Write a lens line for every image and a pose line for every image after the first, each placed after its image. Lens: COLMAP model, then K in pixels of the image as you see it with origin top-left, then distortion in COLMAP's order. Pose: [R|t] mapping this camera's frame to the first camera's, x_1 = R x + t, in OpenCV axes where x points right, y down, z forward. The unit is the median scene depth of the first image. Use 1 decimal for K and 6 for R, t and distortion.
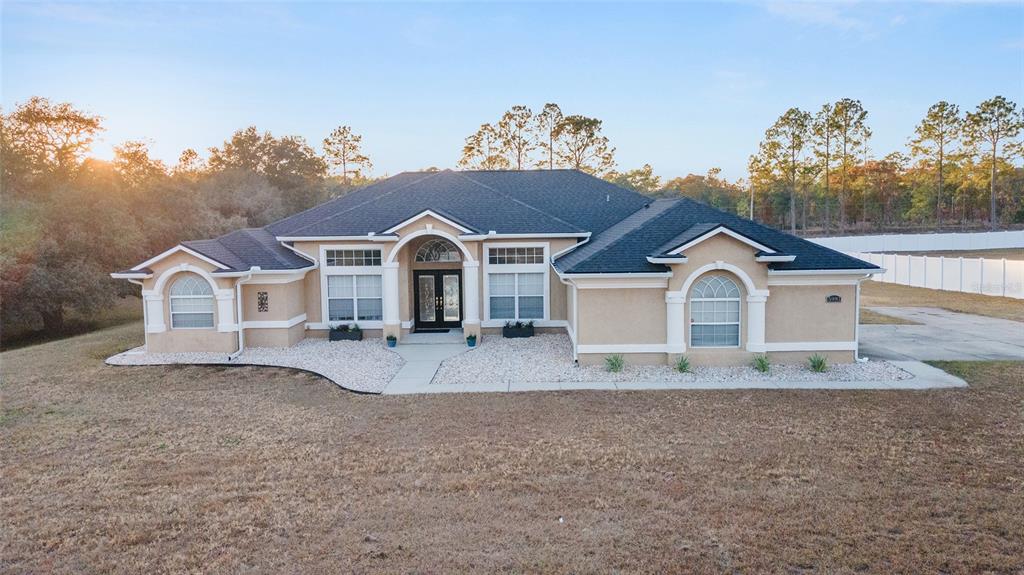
lens RADIAL K [[739.8, 0, 506.8], [0, 739.8, 290.9], [0, 0, 1]] dist [0.017150, 0.051189]
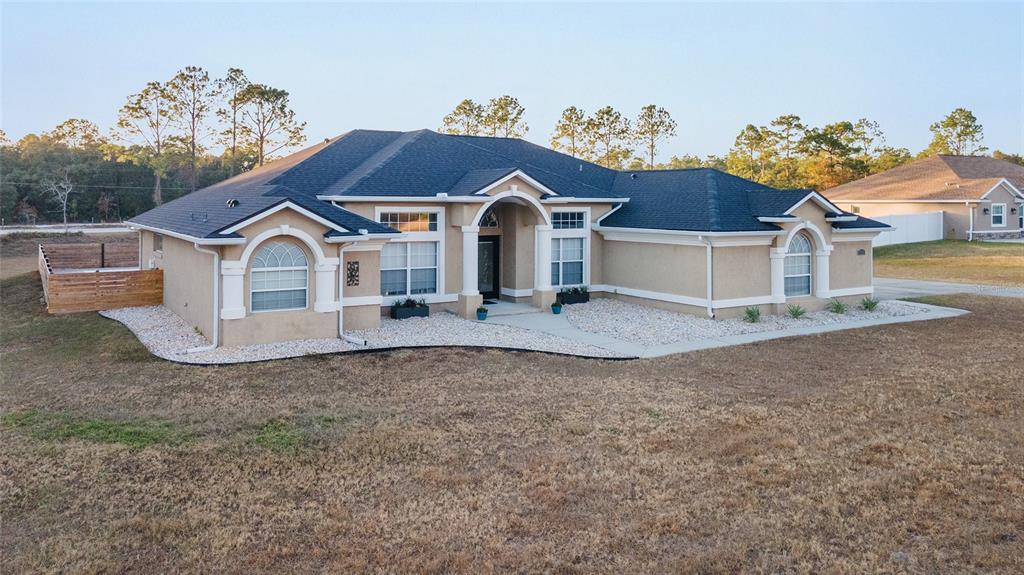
lens RADIAL K [[765.9, 0, 504.2], [0, 765.9, 232.1], [0, 0, 1]] dist [0.045997, -0.000924]
pose [[0.842120, -0.002799, 0.539284, -0.638574], [0.036312, 0.998011, -0.051523, 0.018614], [-0.538067, 0.062971, 0.840547, 0.199546]]
